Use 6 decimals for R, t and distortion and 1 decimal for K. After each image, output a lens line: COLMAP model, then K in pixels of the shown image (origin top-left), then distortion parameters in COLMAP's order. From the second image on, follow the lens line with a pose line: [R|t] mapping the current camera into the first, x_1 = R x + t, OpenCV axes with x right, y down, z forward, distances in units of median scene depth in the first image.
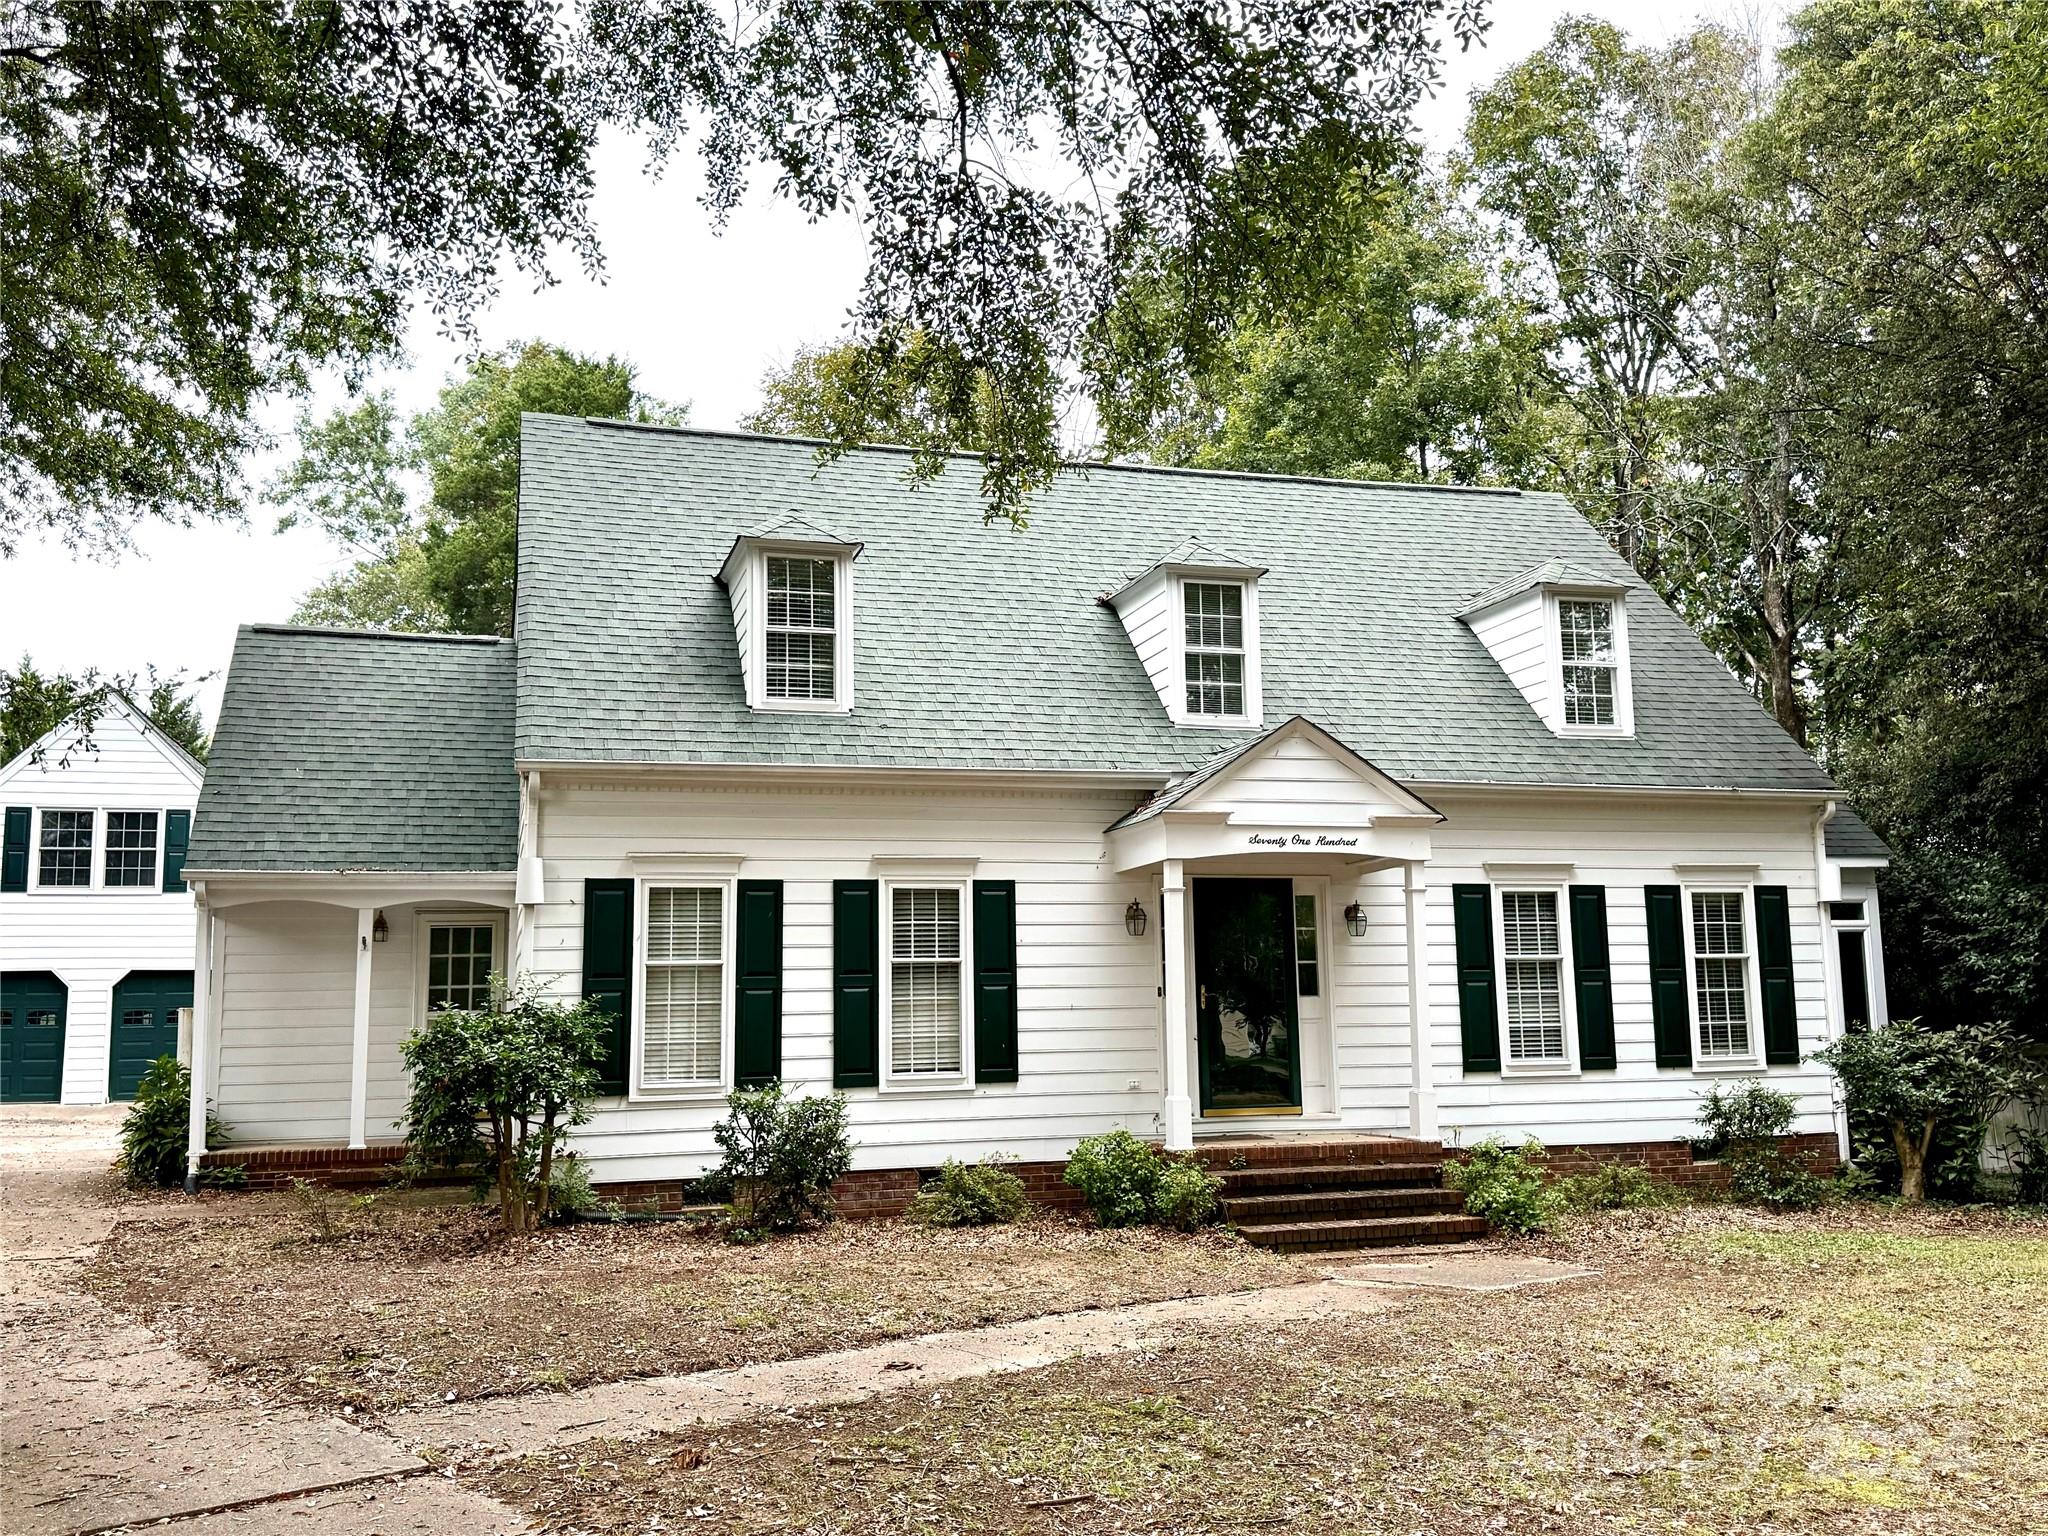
lens RADIAL K [[1782.5, 0, 1023.8], [0, 1782.5, 763.5], [0, 0, 1]] dist [0.102721, -0.017510]
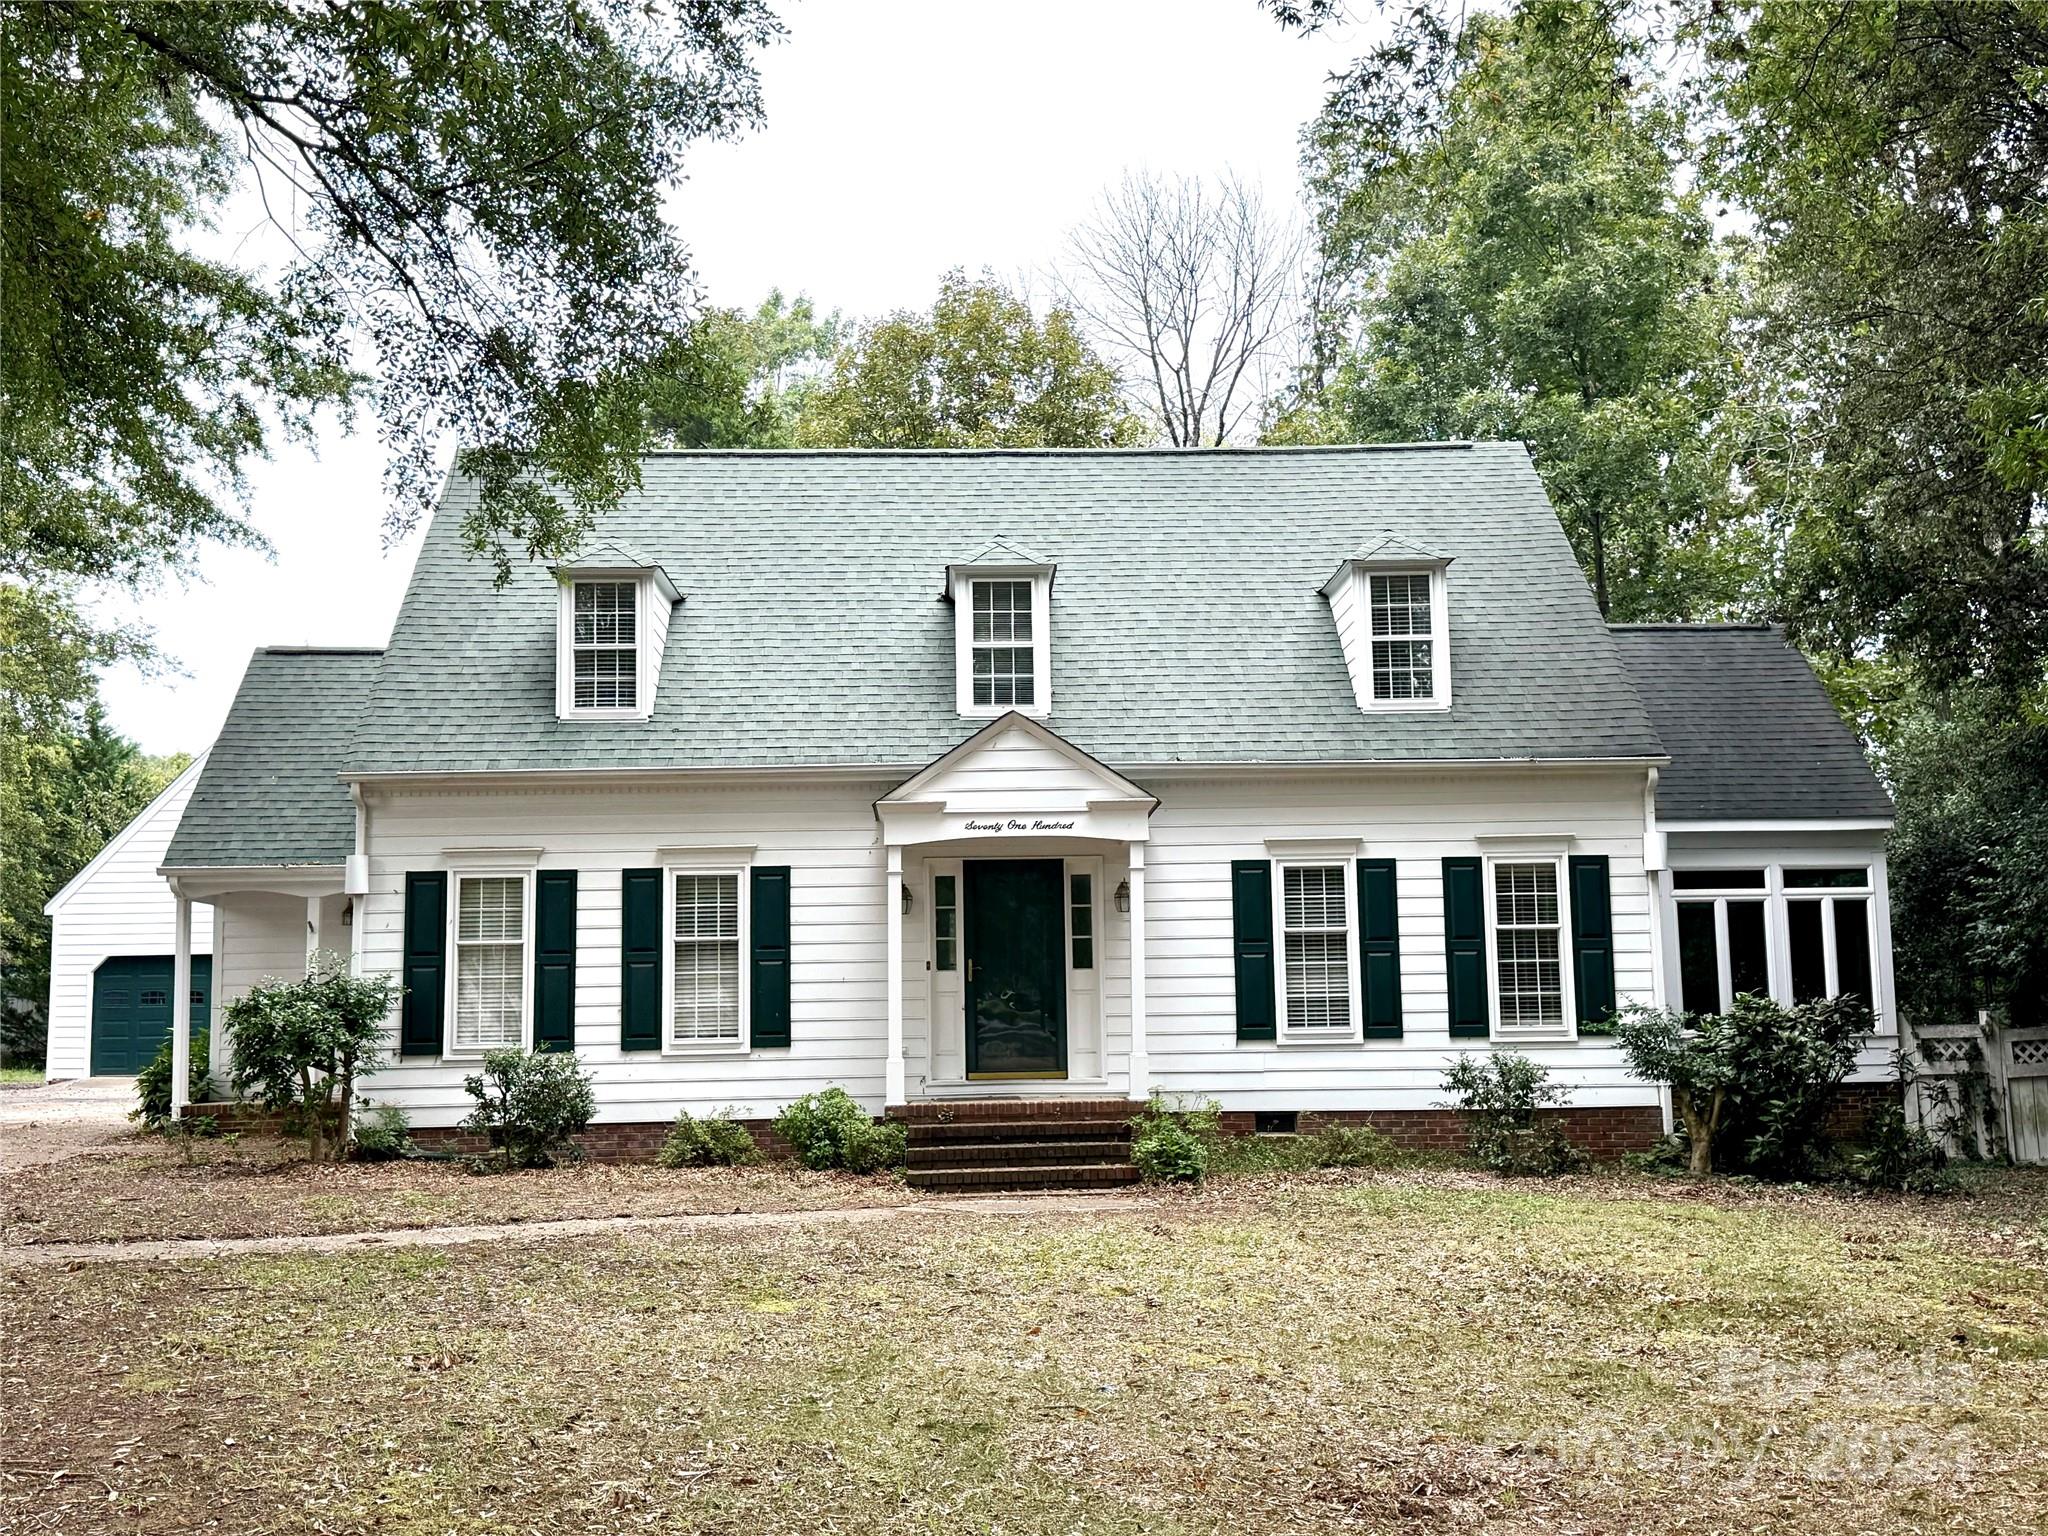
lens RADIAL K [[2147.3, 0, 1024.0], [0, 2147.3, 771.2], [0, 0, 1]] dist [0.129242, 0.000000]
pose [[0.966830, -0.027362, -0.253952, 0.471487], [0.034863, 0.999077, 0.025083, -0.021367], [0.253031, -0.033104, 0.966892, -0.248139]]
